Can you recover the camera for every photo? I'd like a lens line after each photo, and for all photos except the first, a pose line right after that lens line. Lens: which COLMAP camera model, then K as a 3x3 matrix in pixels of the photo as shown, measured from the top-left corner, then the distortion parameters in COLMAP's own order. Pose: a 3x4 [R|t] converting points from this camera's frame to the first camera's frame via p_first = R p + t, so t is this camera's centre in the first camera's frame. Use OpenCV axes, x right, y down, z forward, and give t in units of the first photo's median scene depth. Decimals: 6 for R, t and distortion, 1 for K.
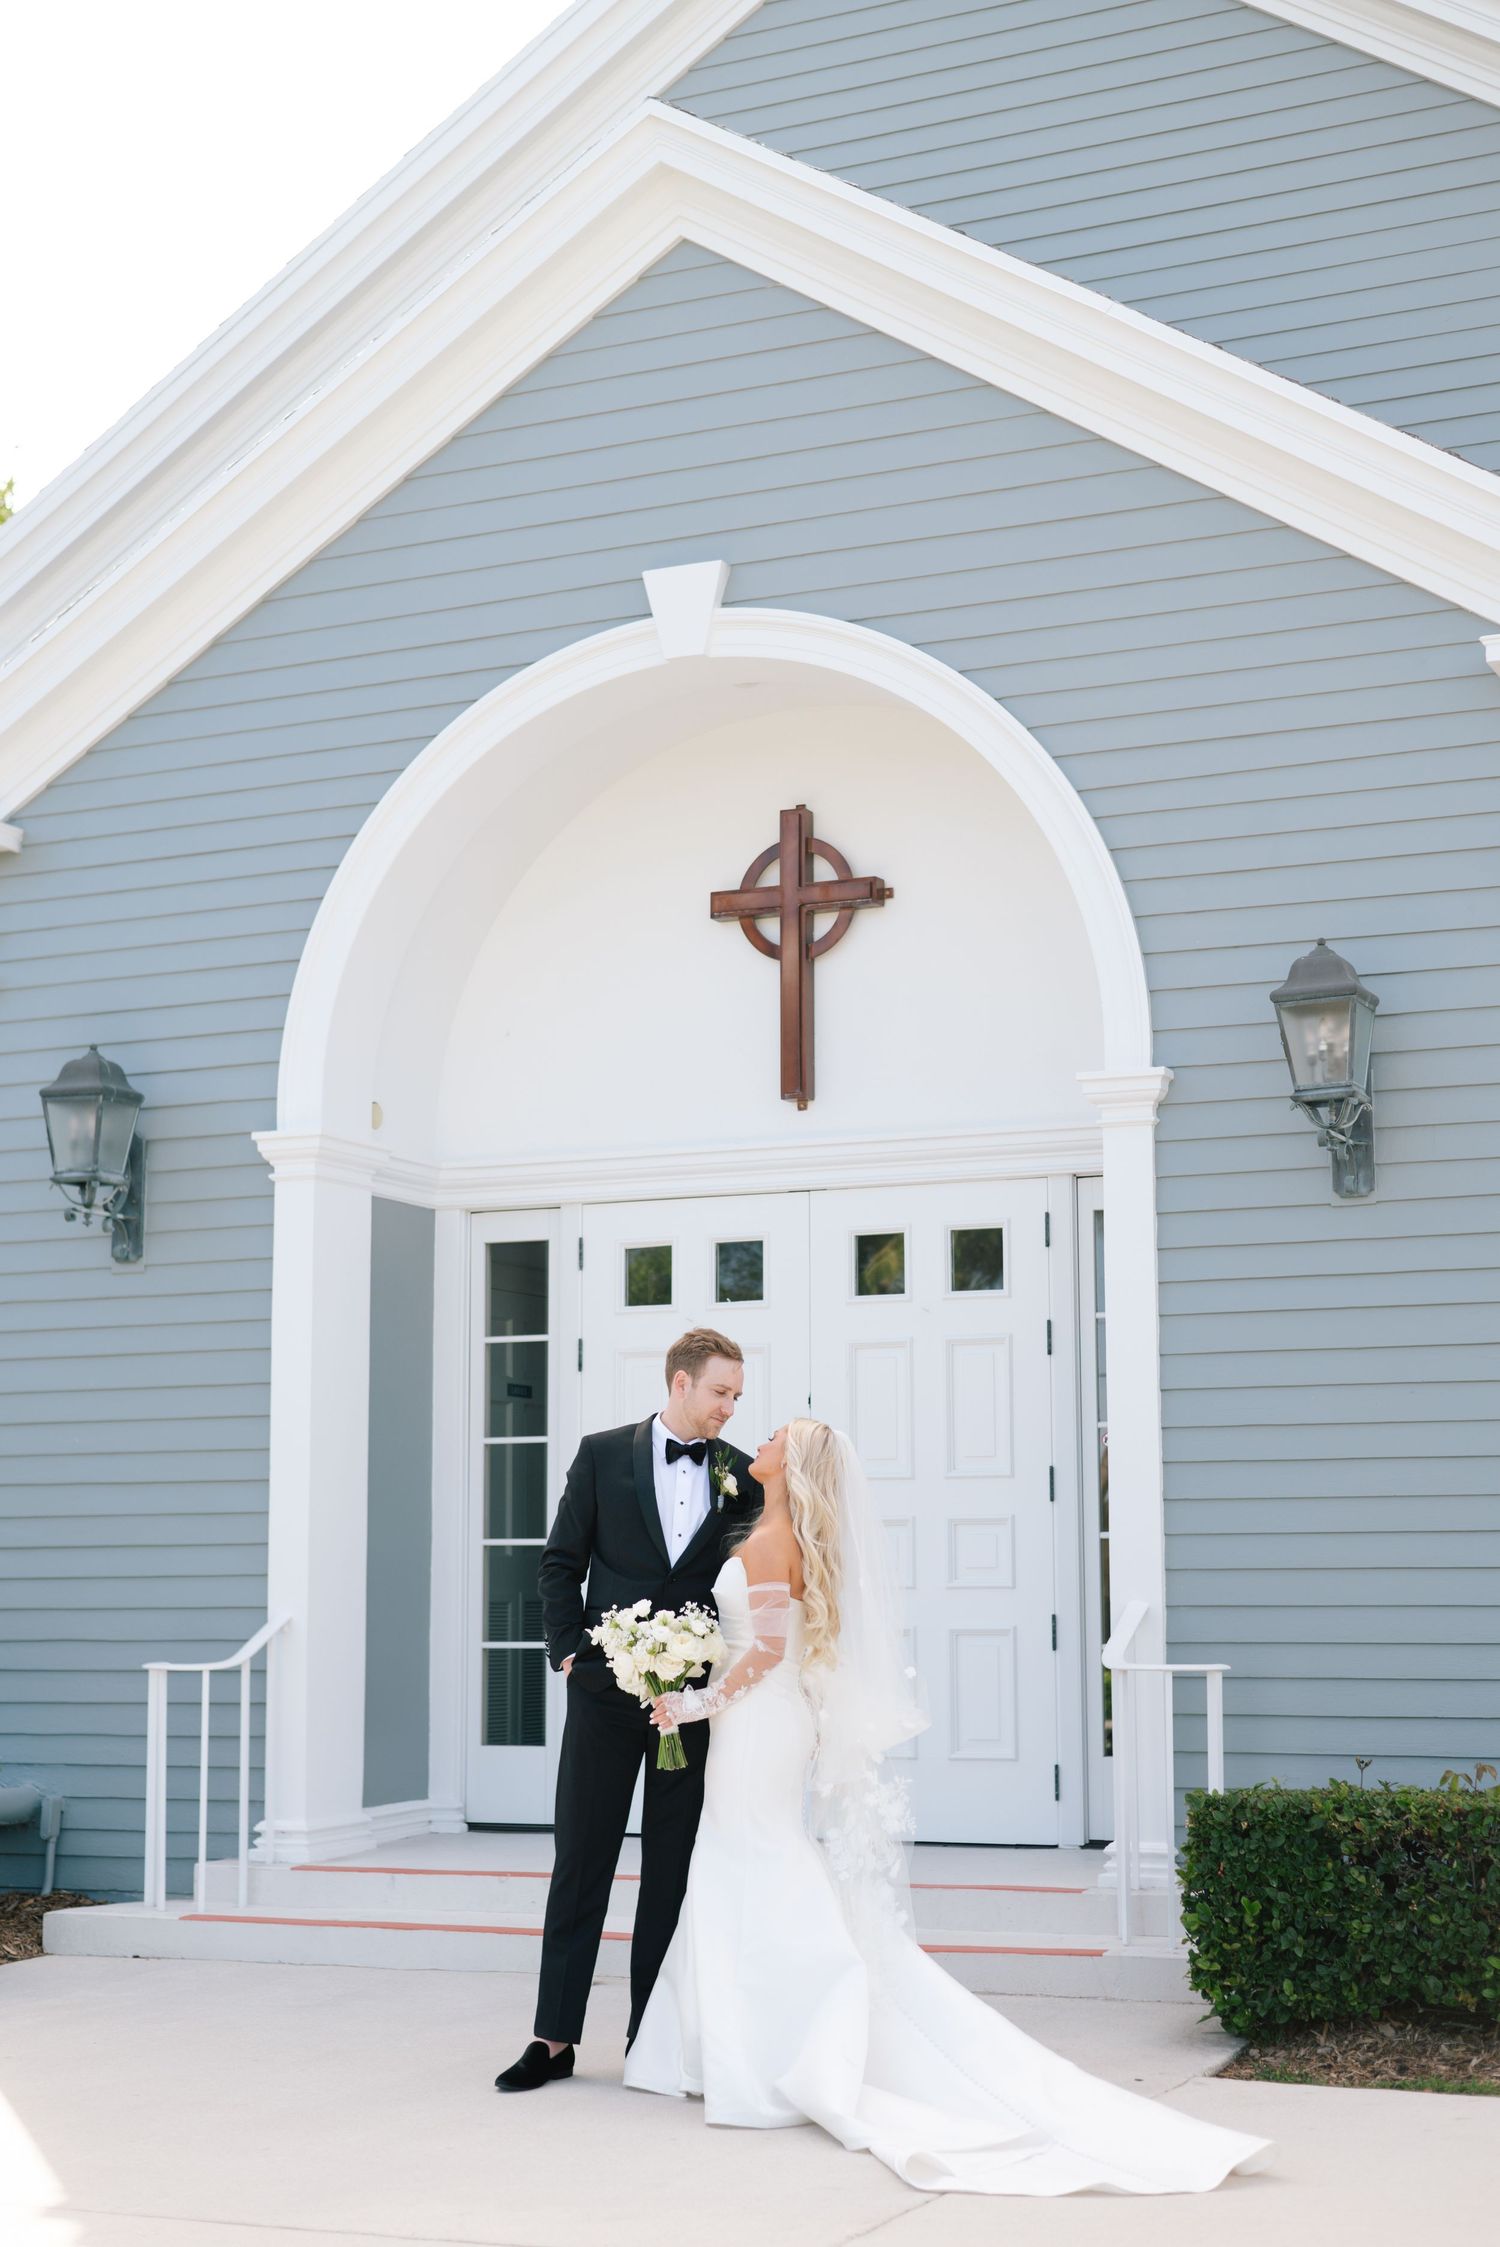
lens RADIAL K [[3170.7, 0, 750.0], [0, 3170.7, 1123.5], [0, 0, 1]] dist [-0.005678, -0.059970]
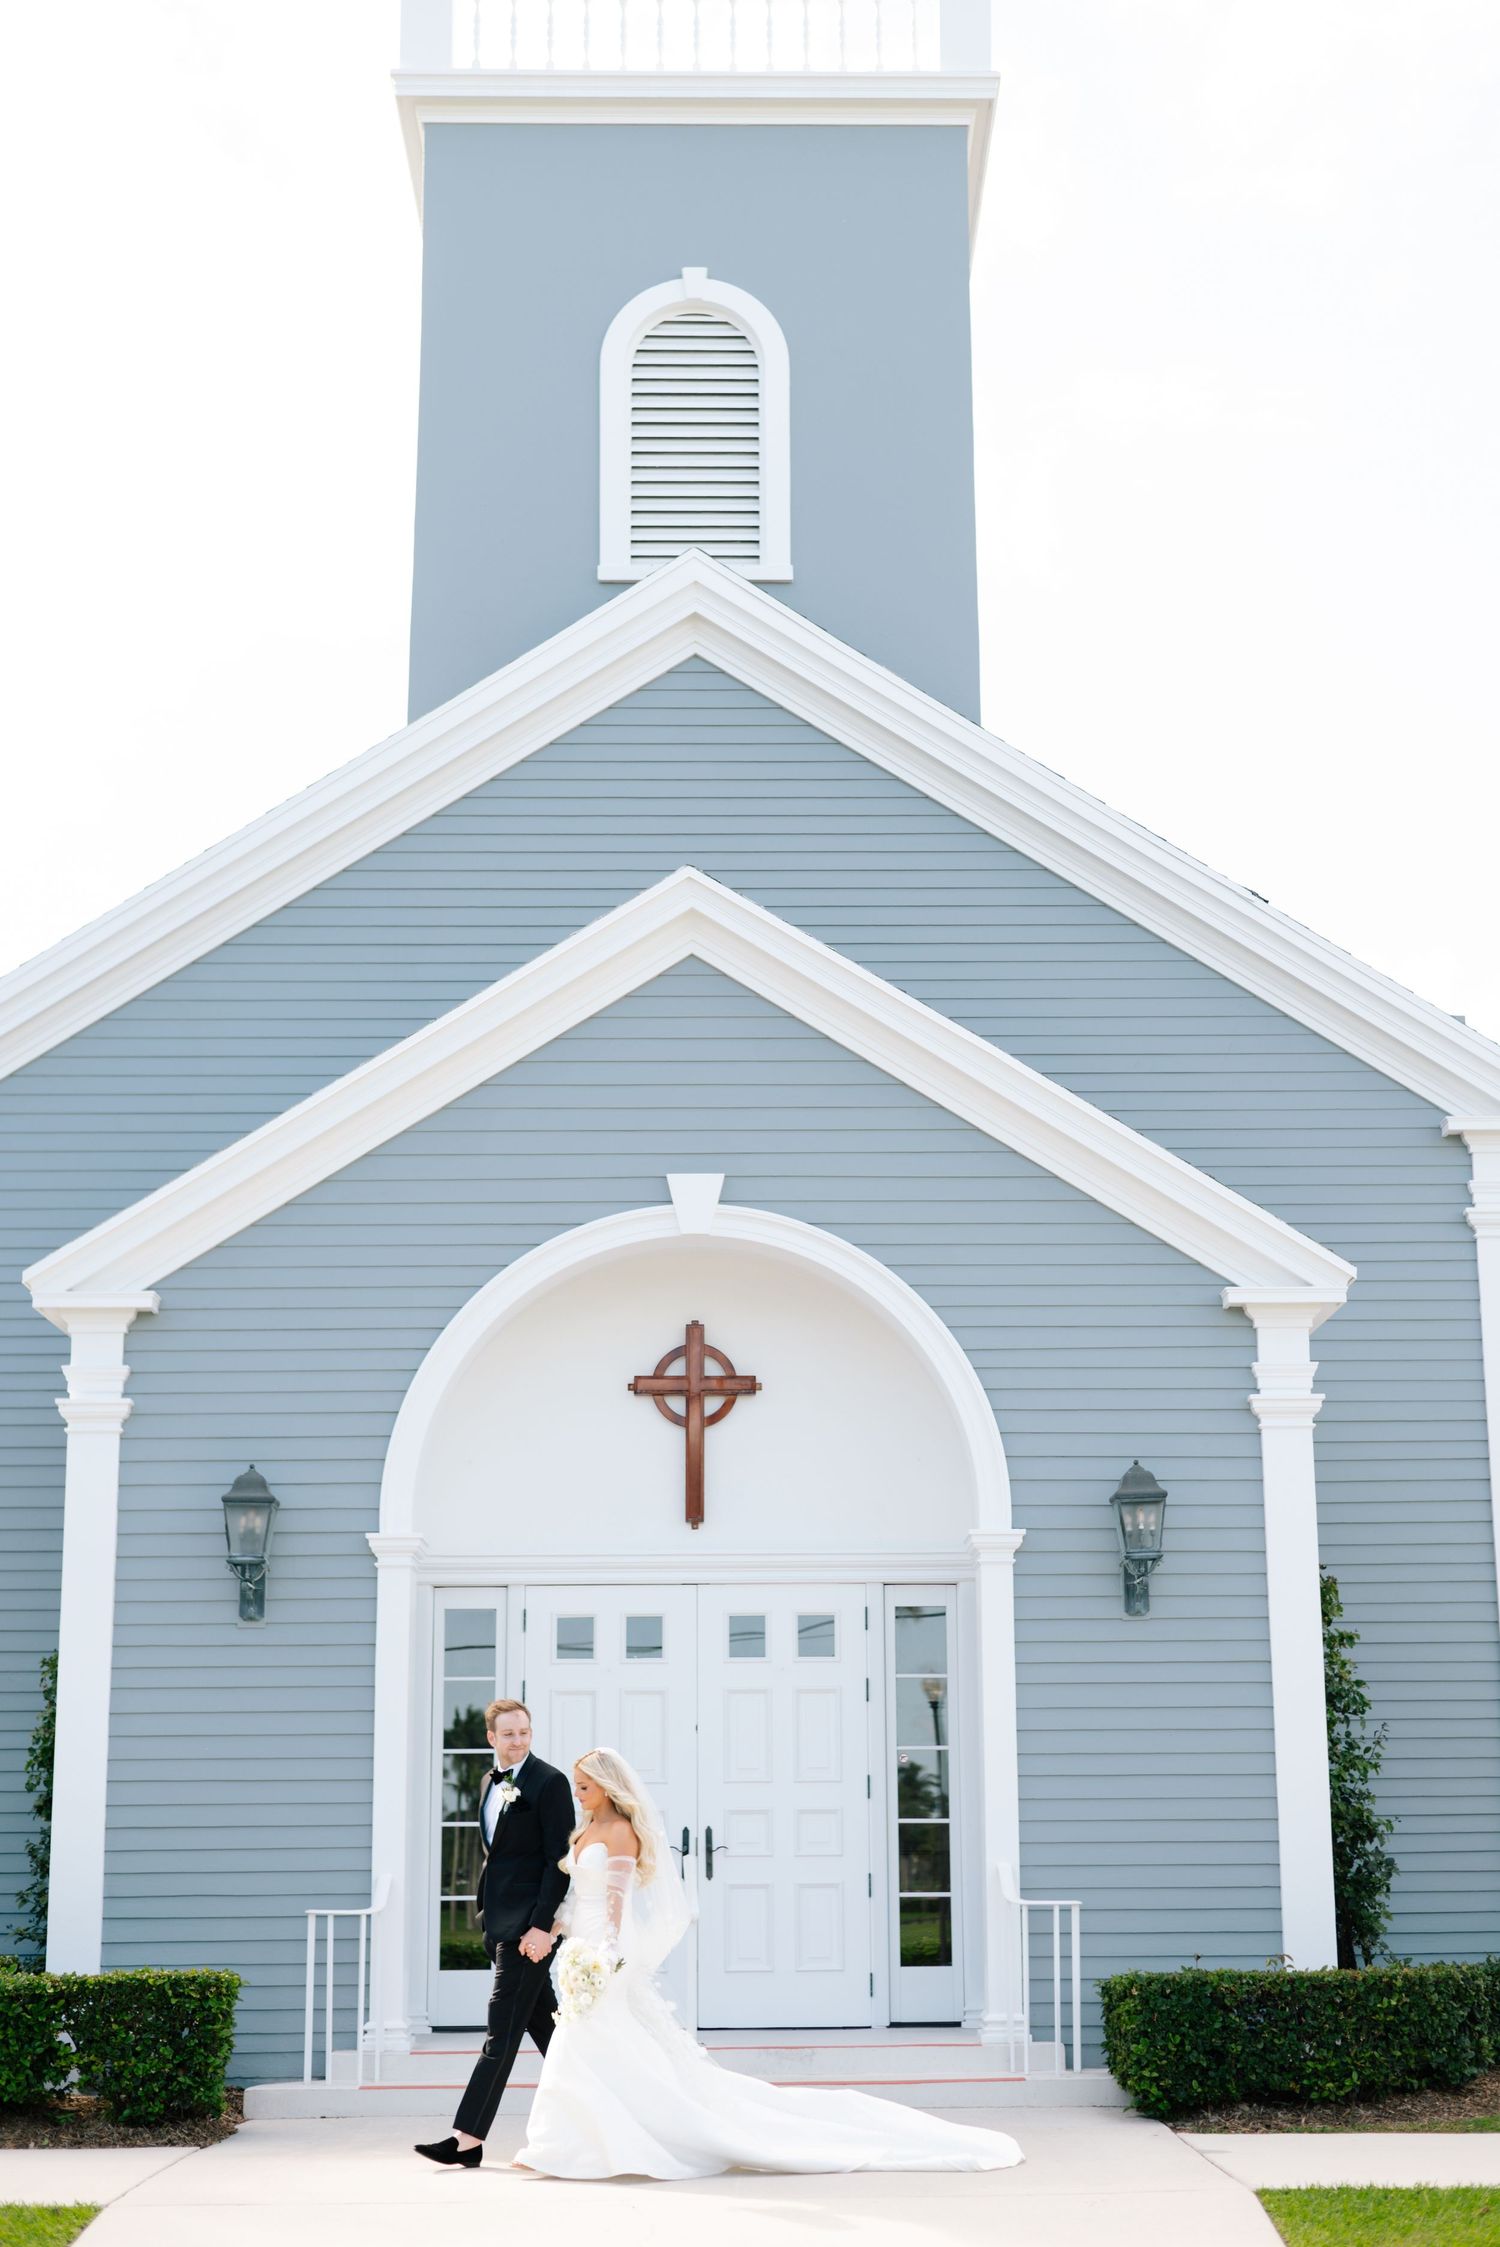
lens RADIAL K [[3170.7, 0, 750.0], [0, 3170.7, 1123.5], [0, 0, 1]] dist [-0.005678, -0.059970]
pose [[0.910139, 0.092095, 0.403937, -0.607113], [-0.056542, 0.993469, -0.099108, -0.049883], [-0.410426, 0.067363, 0.909402, -0.391665]]
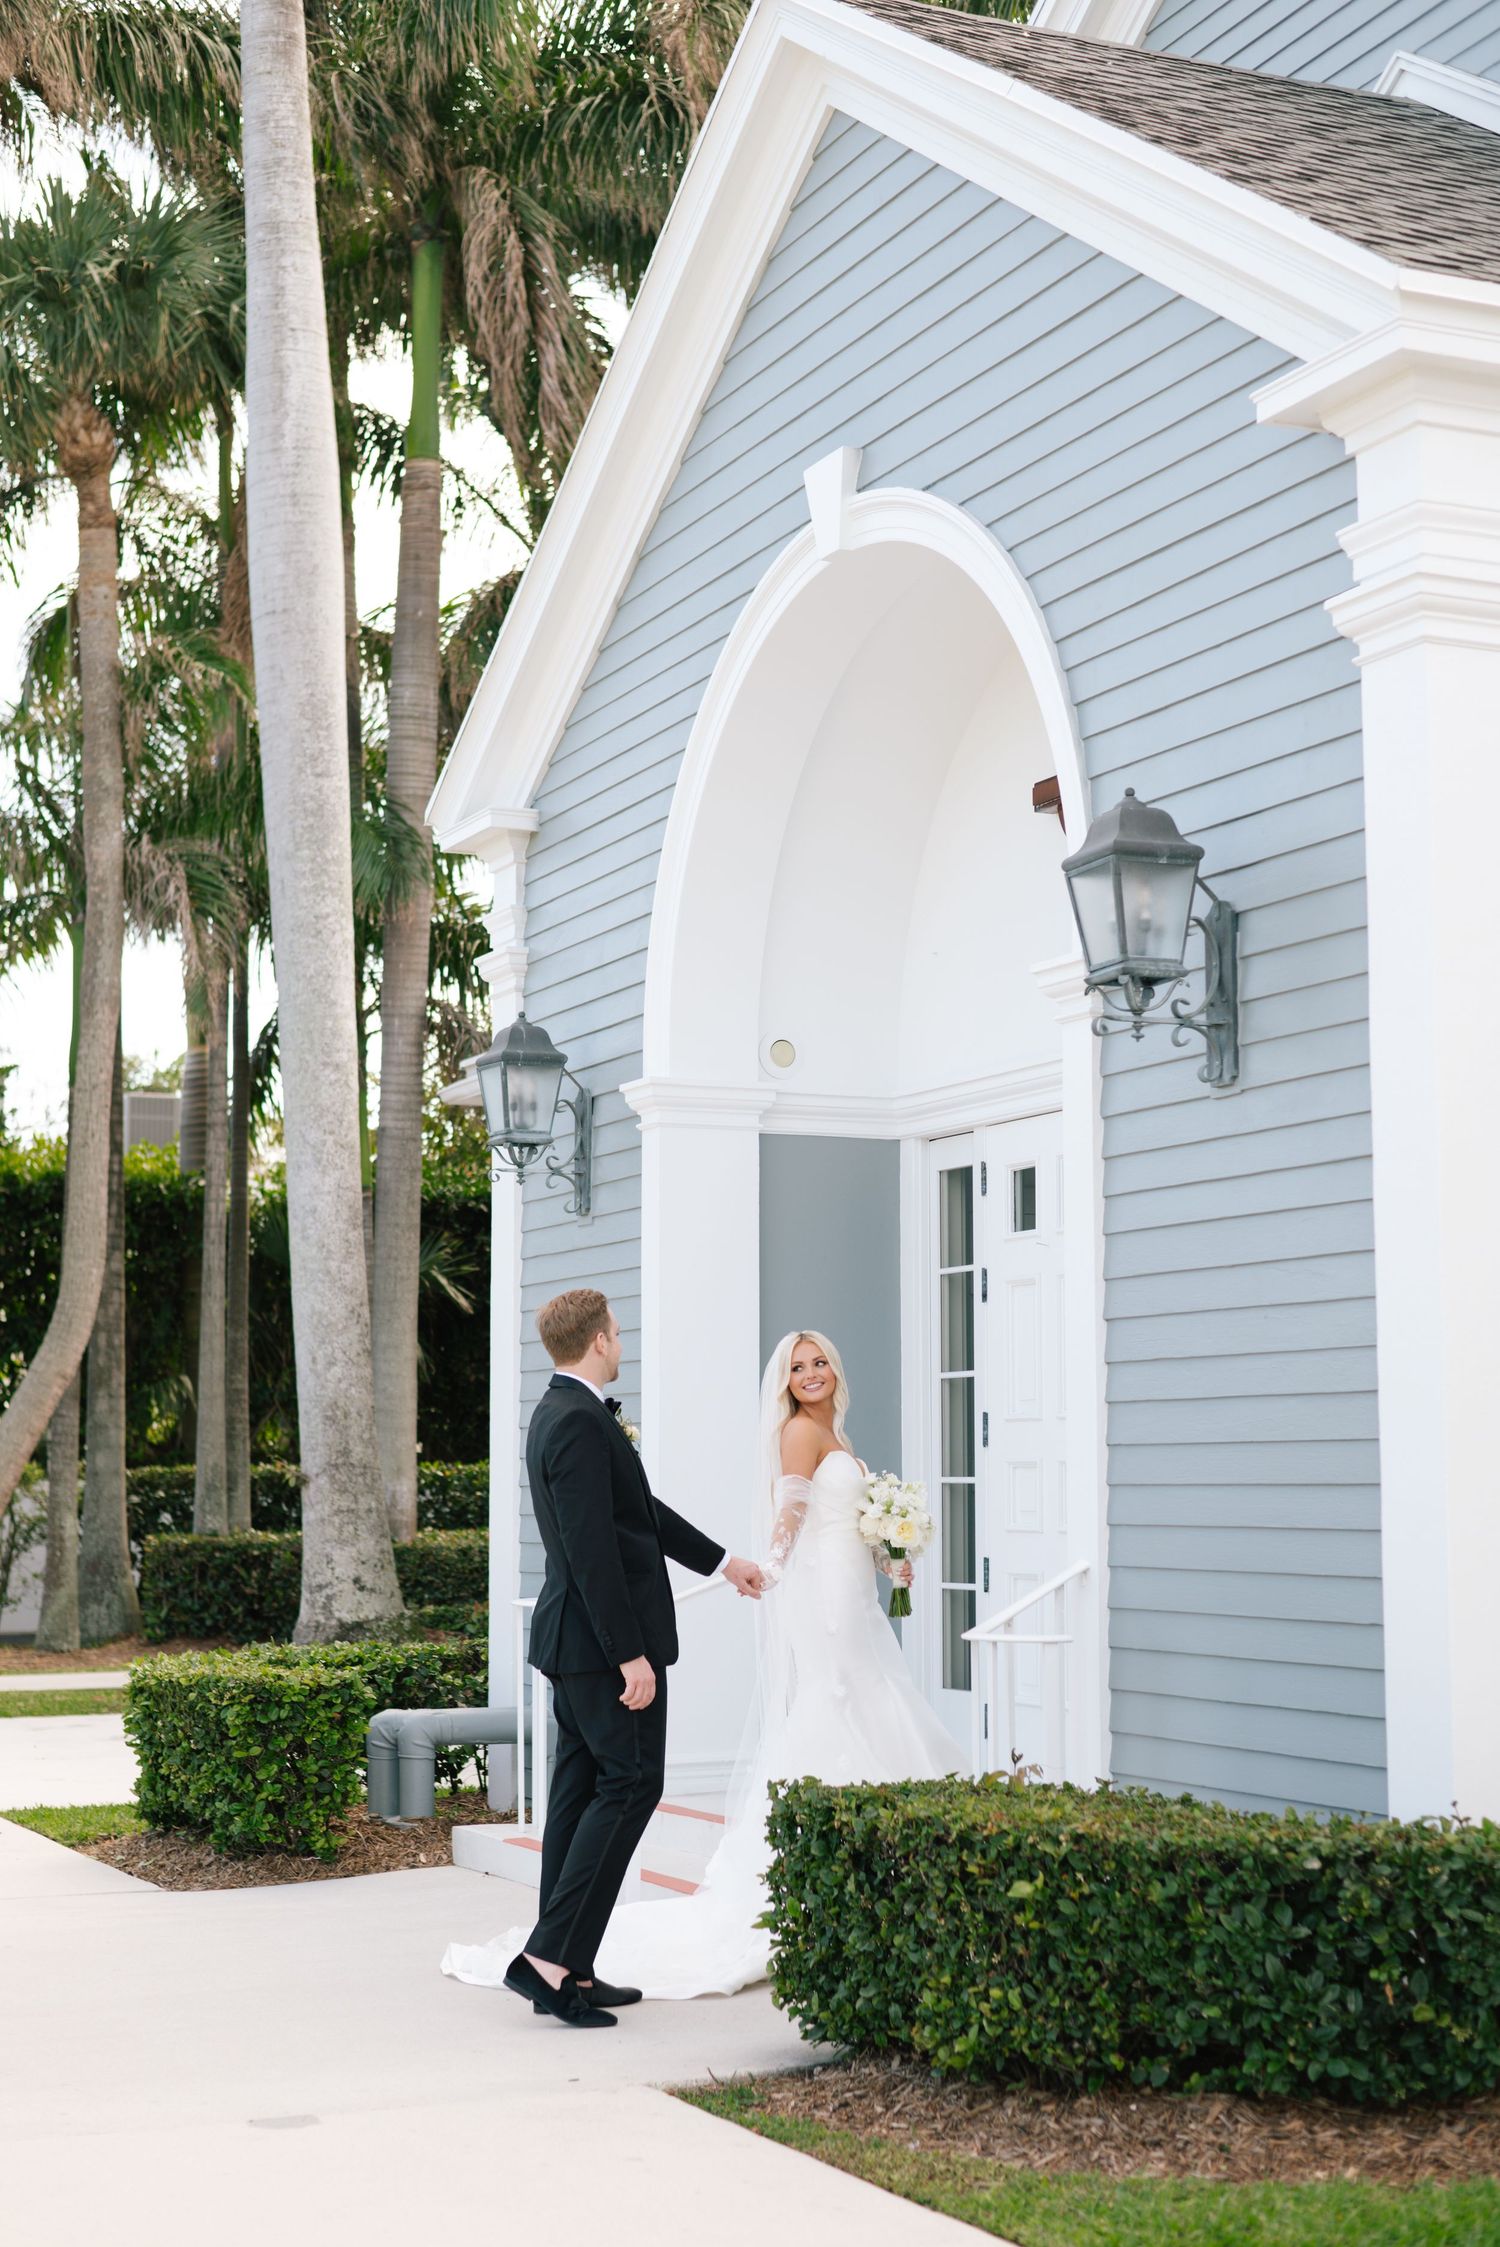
lens RADIAL K [[3255.4, 0, 750.0], [0, 3255.4, 1123.5], [0, 0, 1]] dist [-0.019601, 0.026384]
pose [[0.753352, -0.071017, -0.653771, 0.575862], [0.097059, 0.995272, 0.003729, 0.015627], [0.650415, -0.066264, 0.756683, 0.234103]]
